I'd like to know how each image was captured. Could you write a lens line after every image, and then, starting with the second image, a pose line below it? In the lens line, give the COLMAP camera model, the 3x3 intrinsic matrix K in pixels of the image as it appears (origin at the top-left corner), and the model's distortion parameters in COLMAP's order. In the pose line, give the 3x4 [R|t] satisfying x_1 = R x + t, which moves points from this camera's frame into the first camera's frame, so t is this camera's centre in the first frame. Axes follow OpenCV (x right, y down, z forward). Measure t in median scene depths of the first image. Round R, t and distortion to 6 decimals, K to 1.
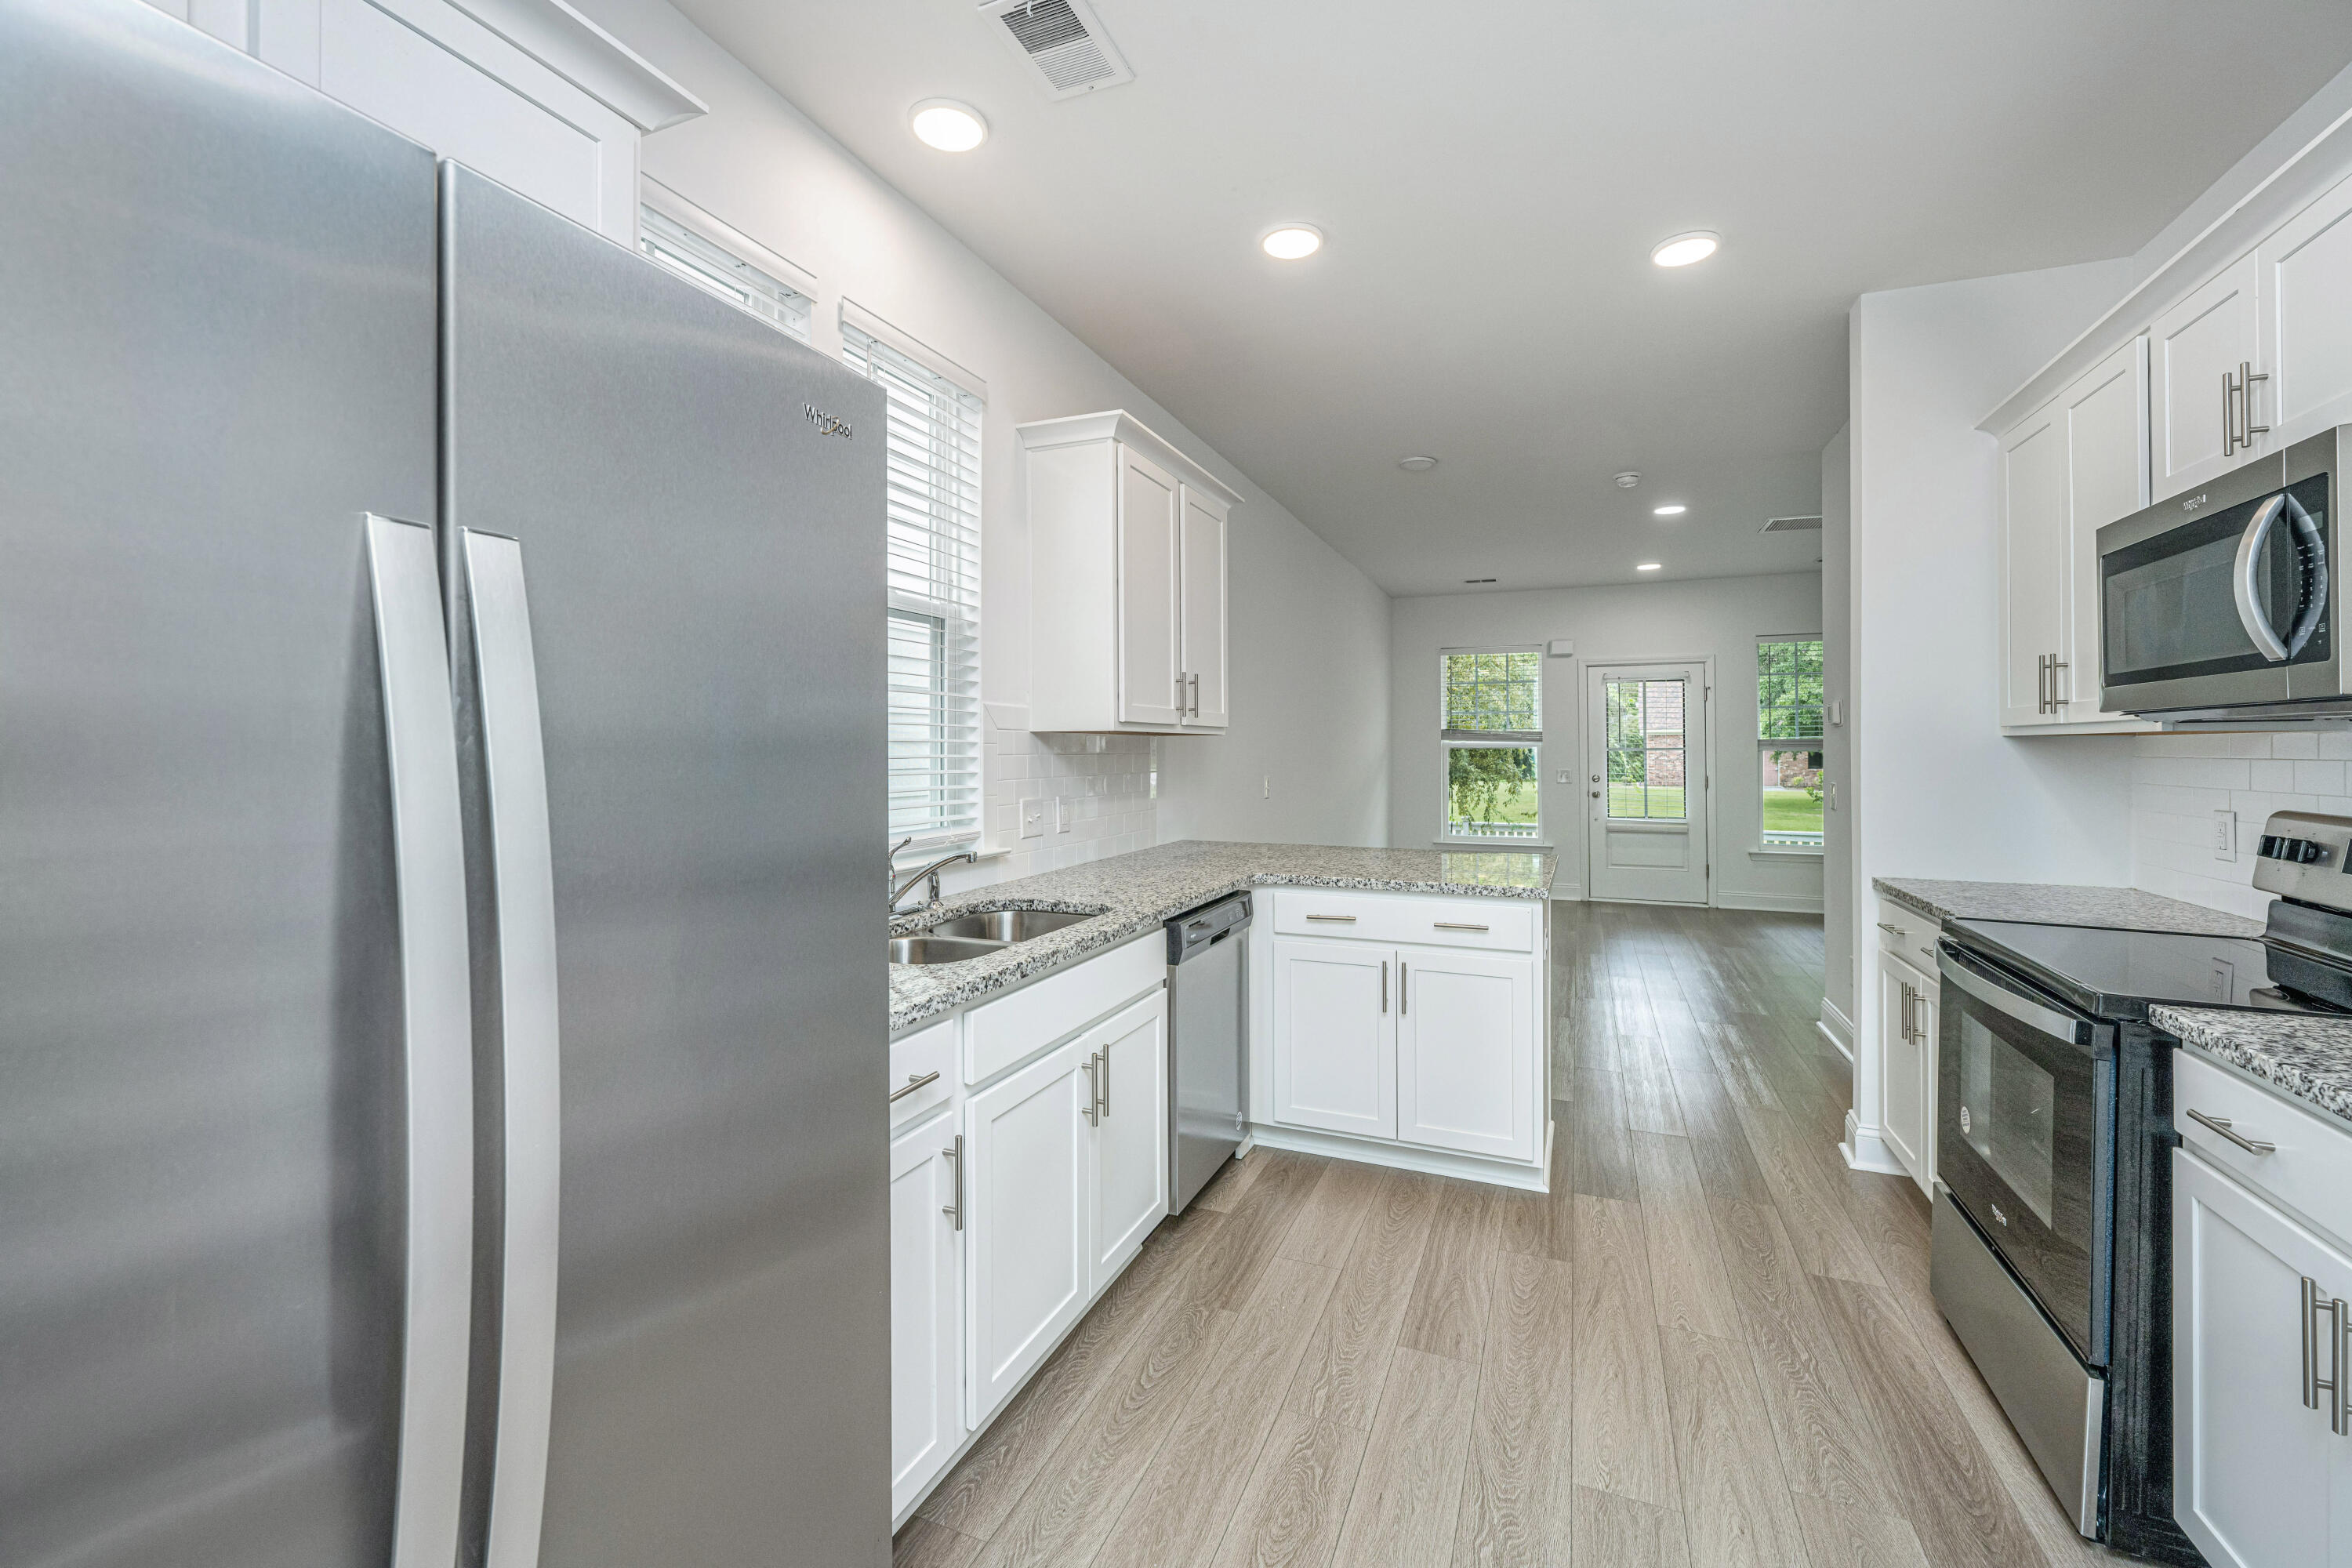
lens RADIAL K [[978.6, 0, 1149.3], [0, 978.6, 747.9], [0, 0, 1]] dist [0.001085, -0.000377]
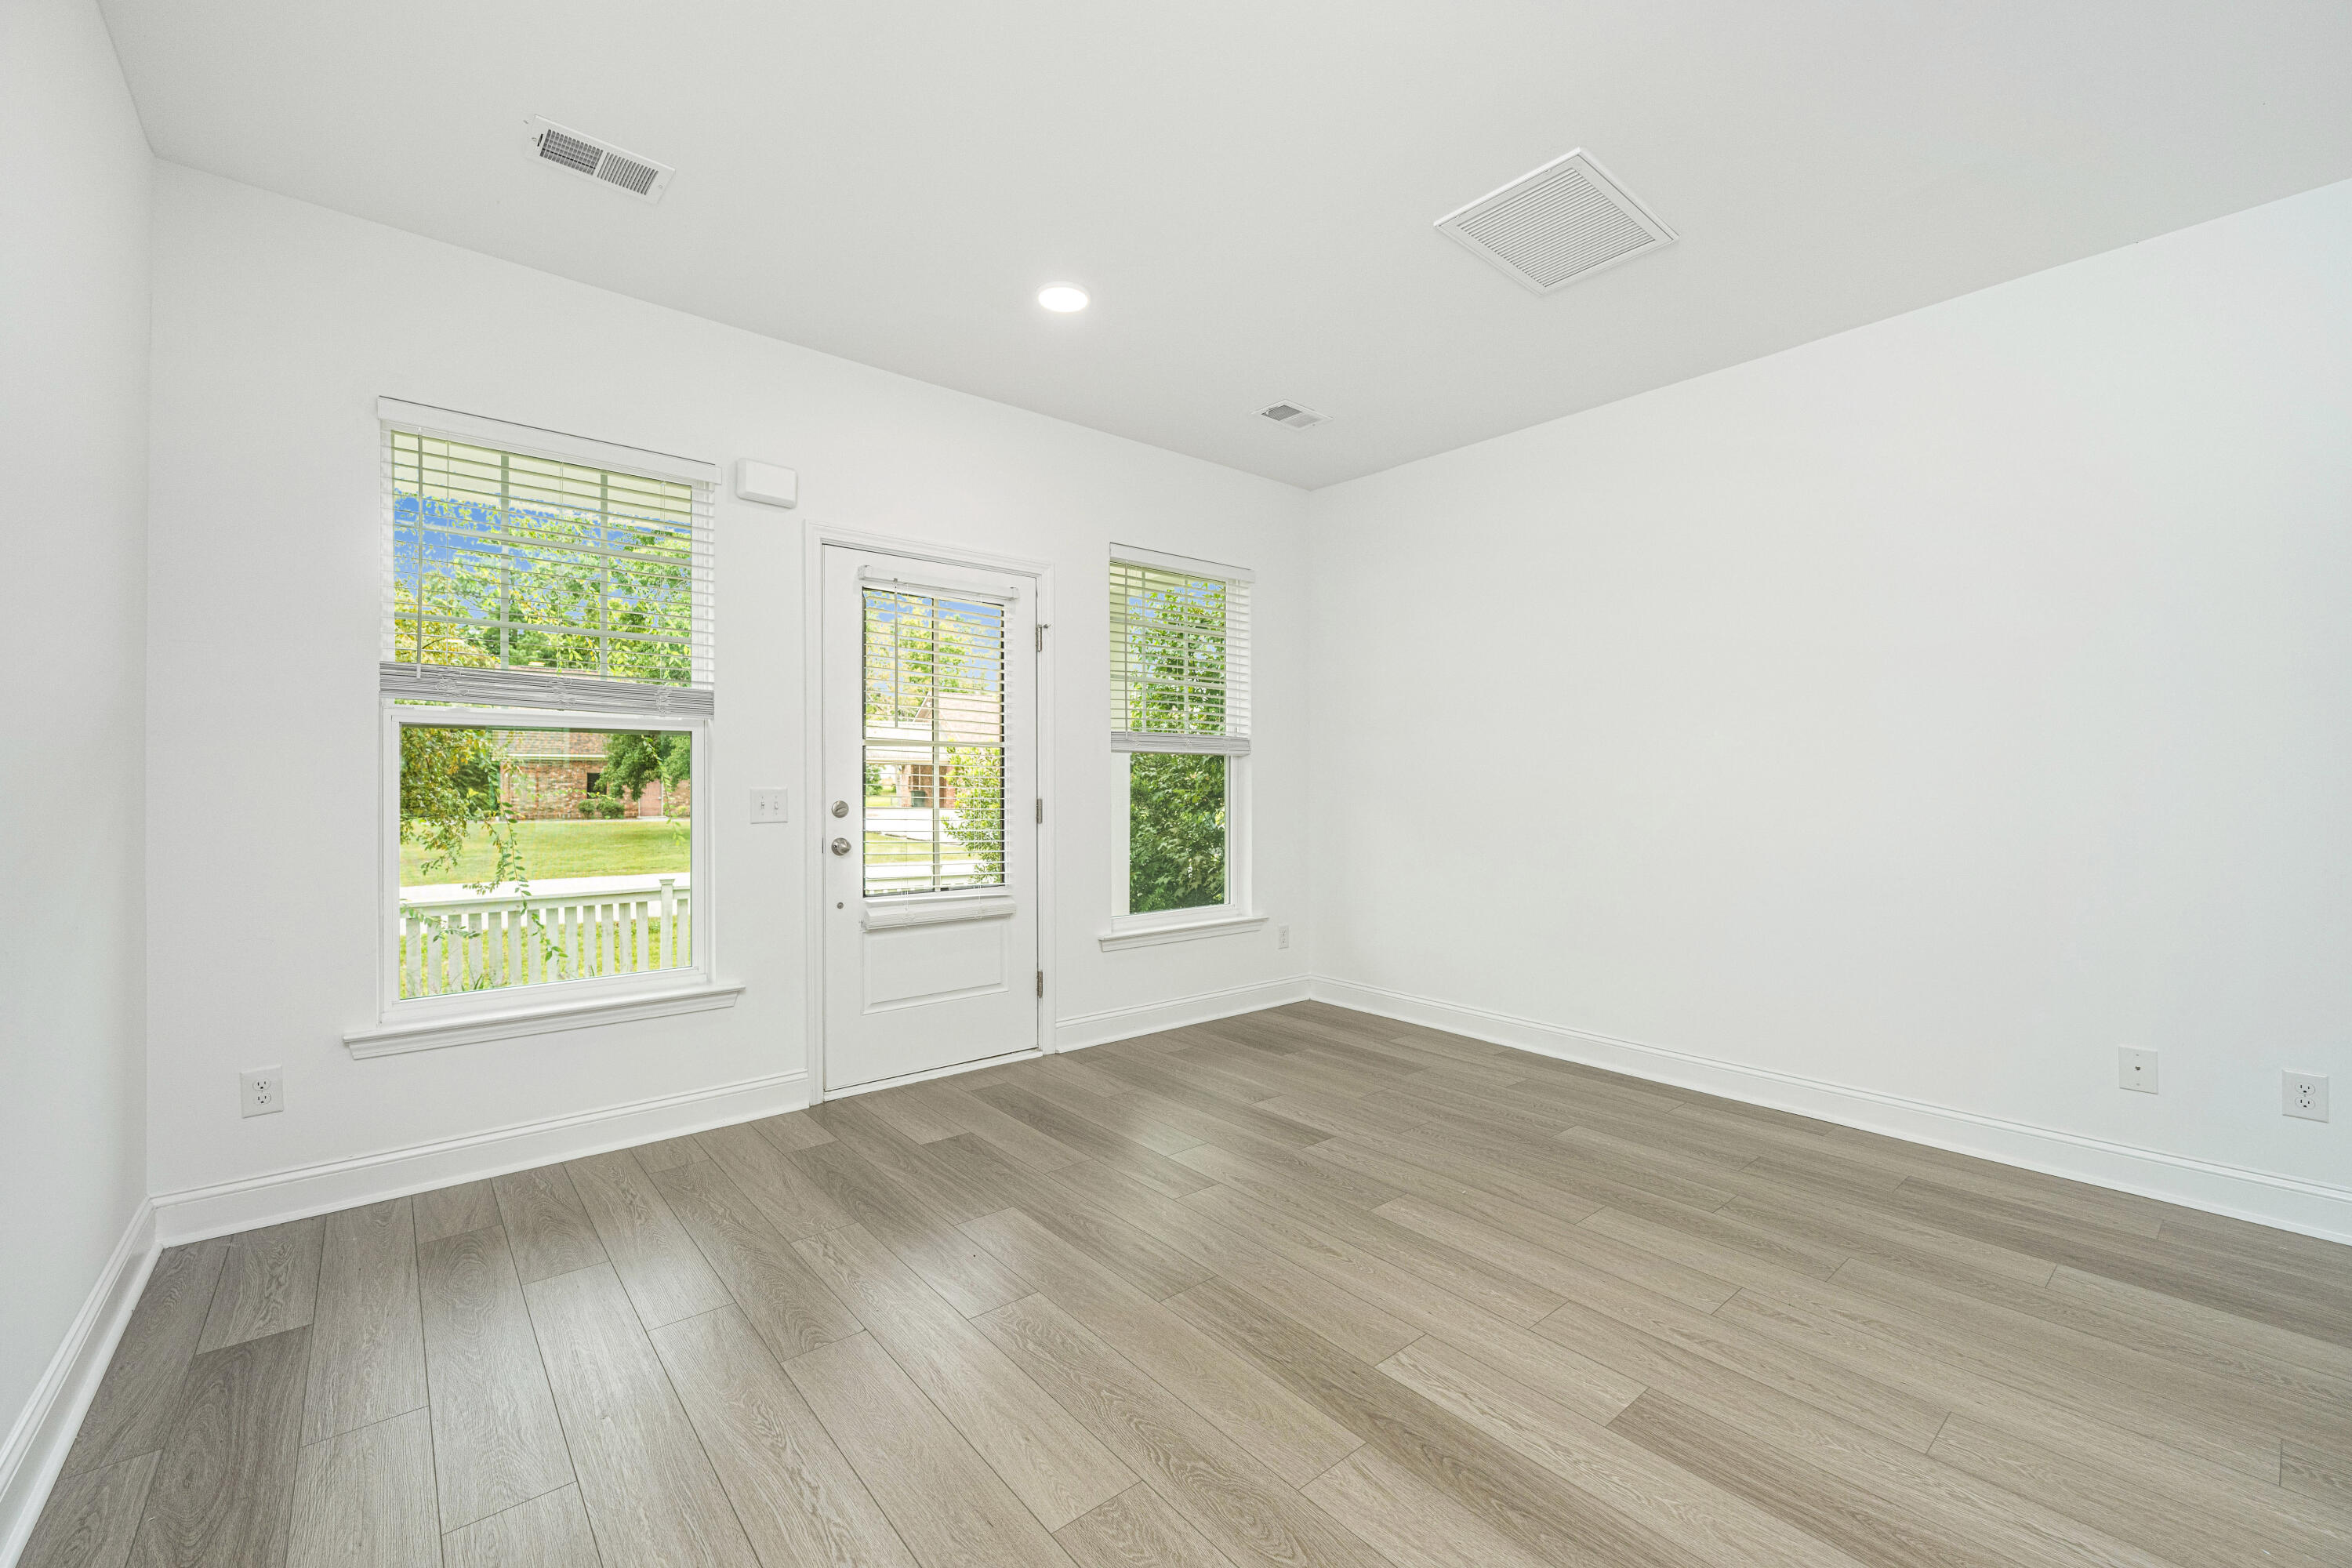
lens RADIAL K [[942.7, 0, 1176.0], [0, 942.7, 784.0], [0, 0, 1]] dist [0.000075, 0.000042]
pose [[0.432536, 0.001967, 0.901615, 0.478345], [-0.005940, 0.999982, 0.000668, 0.062367], [-0.901597, -0.005645, 0.432540, 2.233406]]
